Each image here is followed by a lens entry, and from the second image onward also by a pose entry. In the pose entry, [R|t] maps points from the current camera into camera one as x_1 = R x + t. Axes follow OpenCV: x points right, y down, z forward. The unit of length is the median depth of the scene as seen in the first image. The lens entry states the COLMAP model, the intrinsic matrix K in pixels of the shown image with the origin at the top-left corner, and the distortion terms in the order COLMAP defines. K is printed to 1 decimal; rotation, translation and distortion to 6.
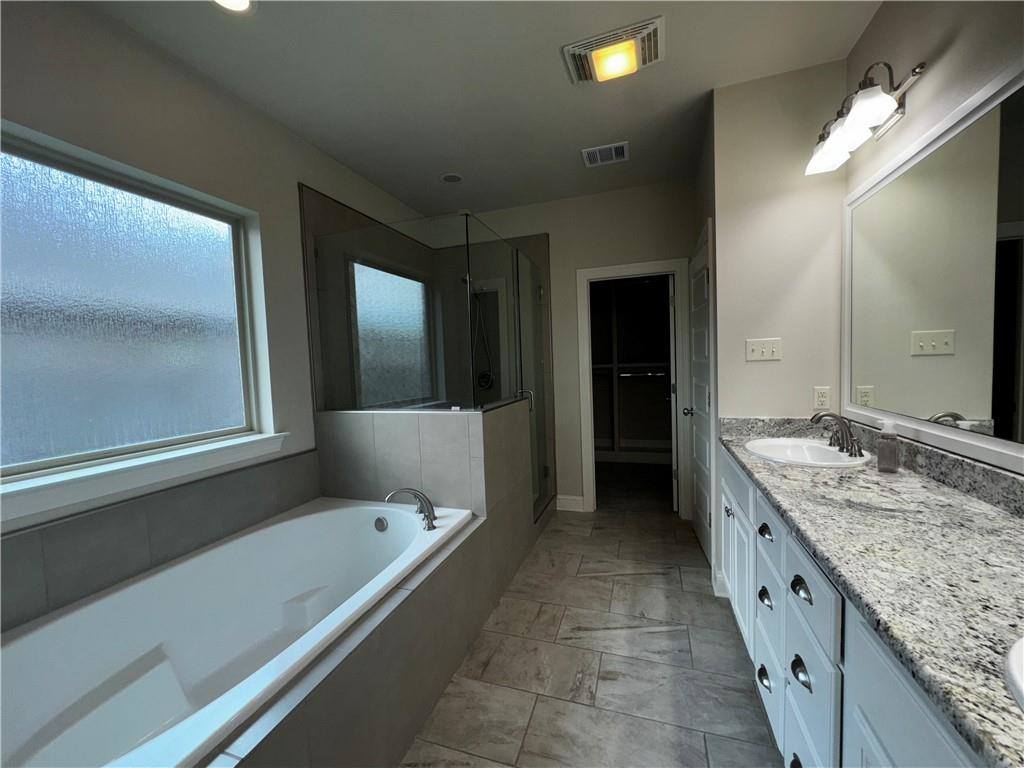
lens RADIAL K [[410.1, 0, 511.0], [0, 410.1, 383.6], [0, 0, 1]] dist [-0.001157, -0.000107]
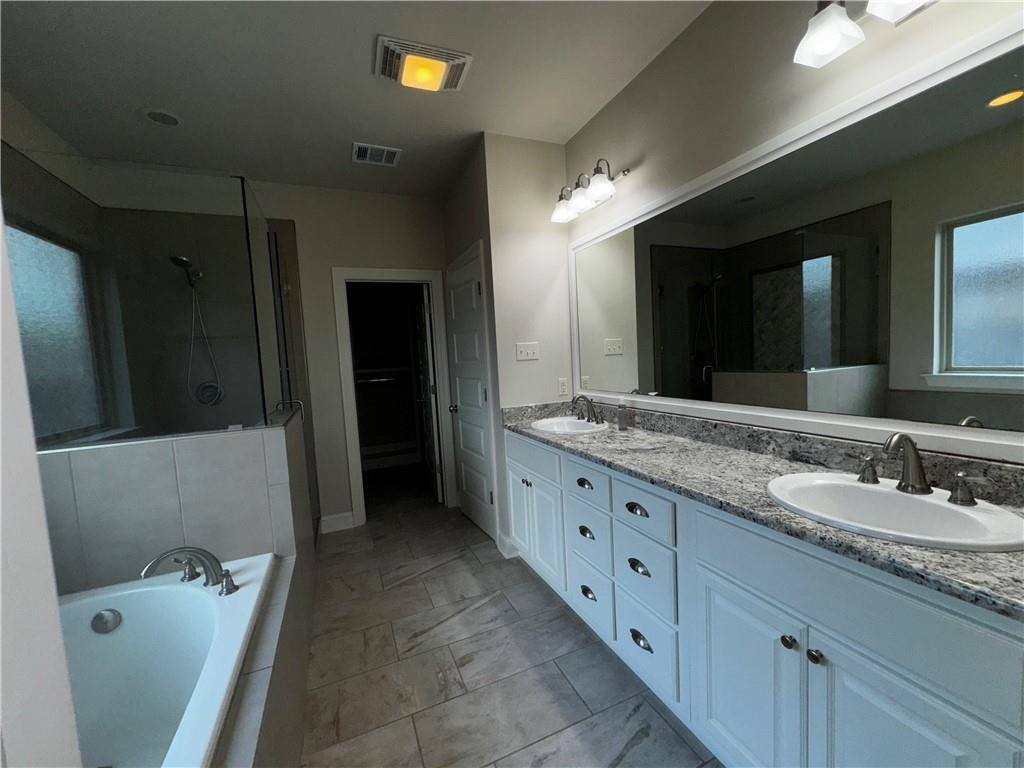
lens RADIAL K [[410.1, 0, 511.0], [0, 410.1, 383.6], [0, 0, 1]] dist [-0.001157, -0.000107]
pose [[0.744007, -0.048408, 0.666416, -0.291364], [0.062049, 0.998068, 0.003226, 0.009822], [-0.665285, 0.038950, 0.745573, 0.098606]]
